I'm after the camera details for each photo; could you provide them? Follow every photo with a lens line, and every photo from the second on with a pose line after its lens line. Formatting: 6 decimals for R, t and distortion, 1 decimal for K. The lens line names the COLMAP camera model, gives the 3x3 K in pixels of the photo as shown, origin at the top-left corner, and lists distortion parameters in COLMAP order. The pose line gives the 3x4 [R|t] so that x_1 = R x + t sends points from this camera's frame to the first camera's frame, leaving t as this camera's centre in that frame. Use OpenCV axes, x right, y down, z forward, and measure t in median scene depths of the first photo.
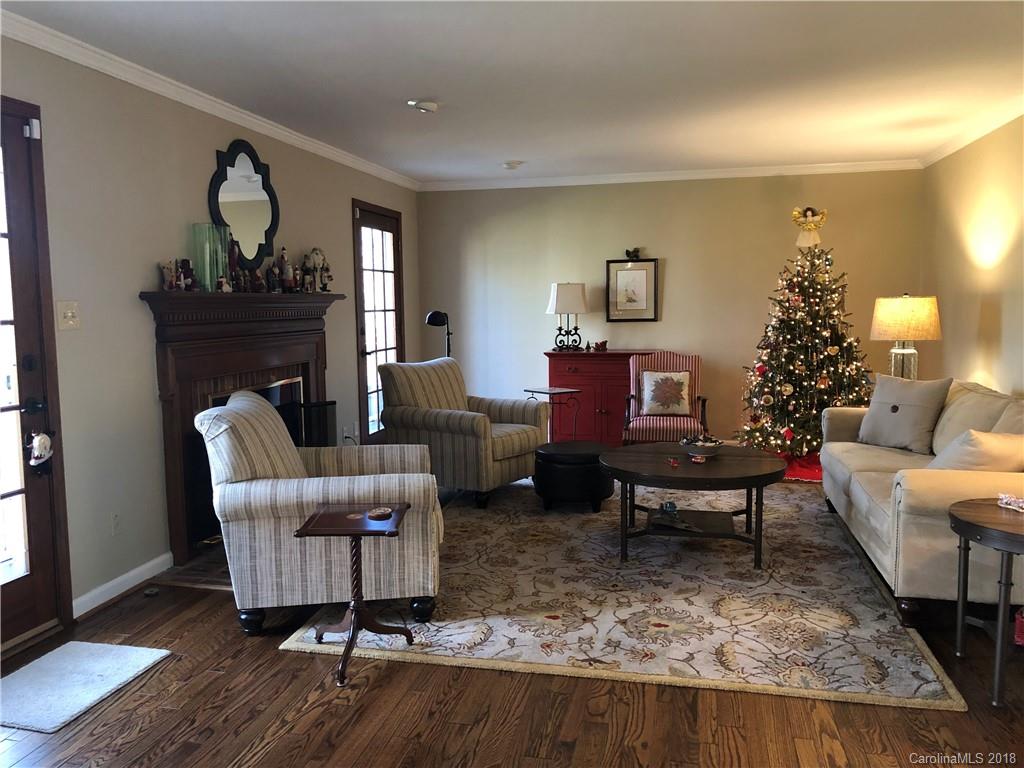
lens RADIAL K [[841.4, 0, 494.7], [0, 841.4, 382.6], [0, 0, 1]] dist [0.045087, -0.031447]
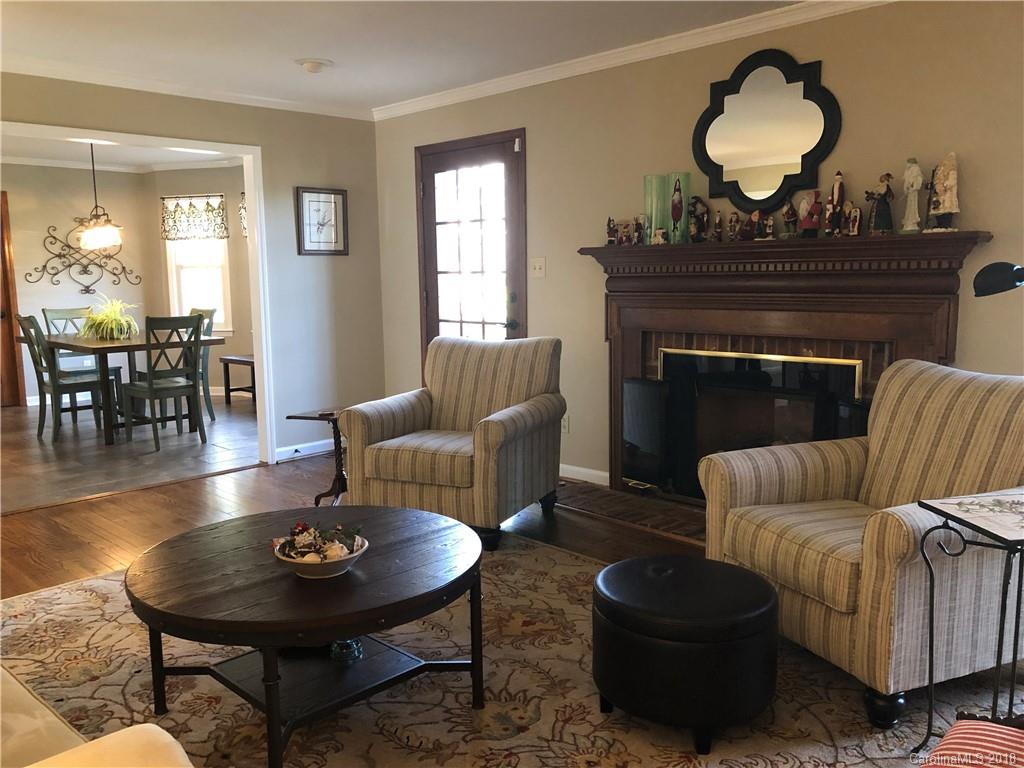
lens RADIAL K [[841.4, 0, 519.4], [0, 841.4, 388.6], [0, 0, 1]] dist [0.045087, -0.031447]
pose [[-0.520795, 0.137411, -0.842550, 0.428009], [-0.063035, 0.978076, 0.198477, -0.089304], [0.851351, 0.156476, -0.500716, 0.971067]]
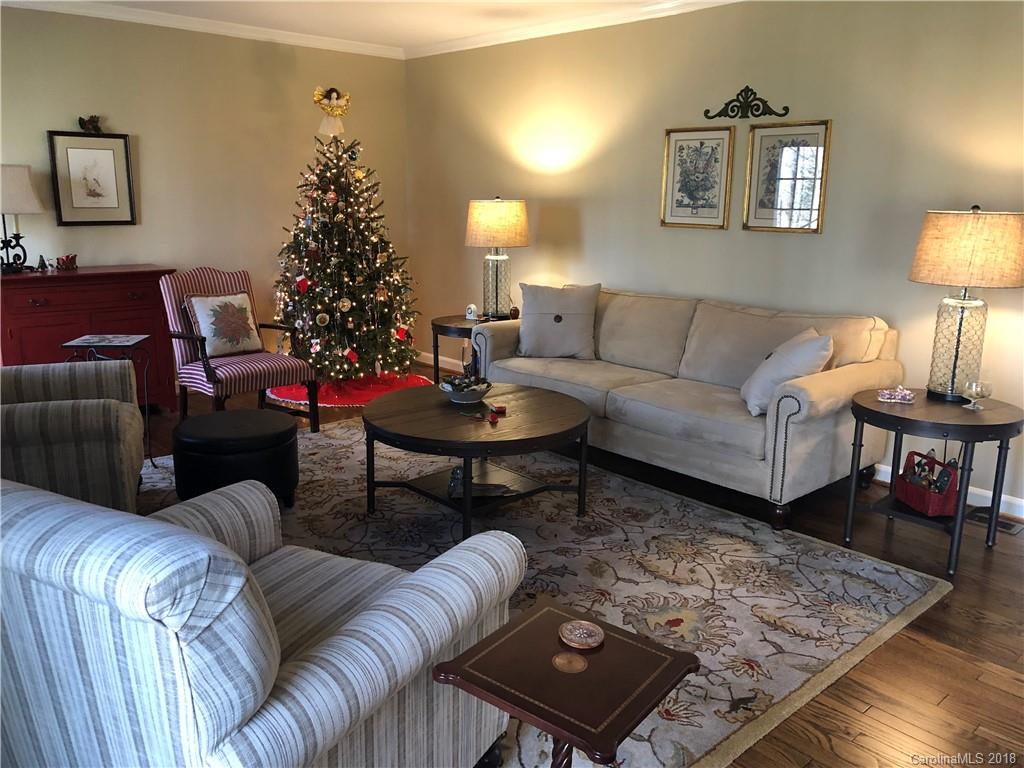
lens RADIAL K [[841.4, 0, 522.2], [0, 841.4, 383.3], [0, 0, 1]] dist [0.045087, -0.031447]
pose [[0.559619, -0.166464, 0.811860, -0.274642], [0.060341, 0.985204, 0.160414, -0.041526], [-0.826550, -0.040782, 0.561383, 0.369155]]
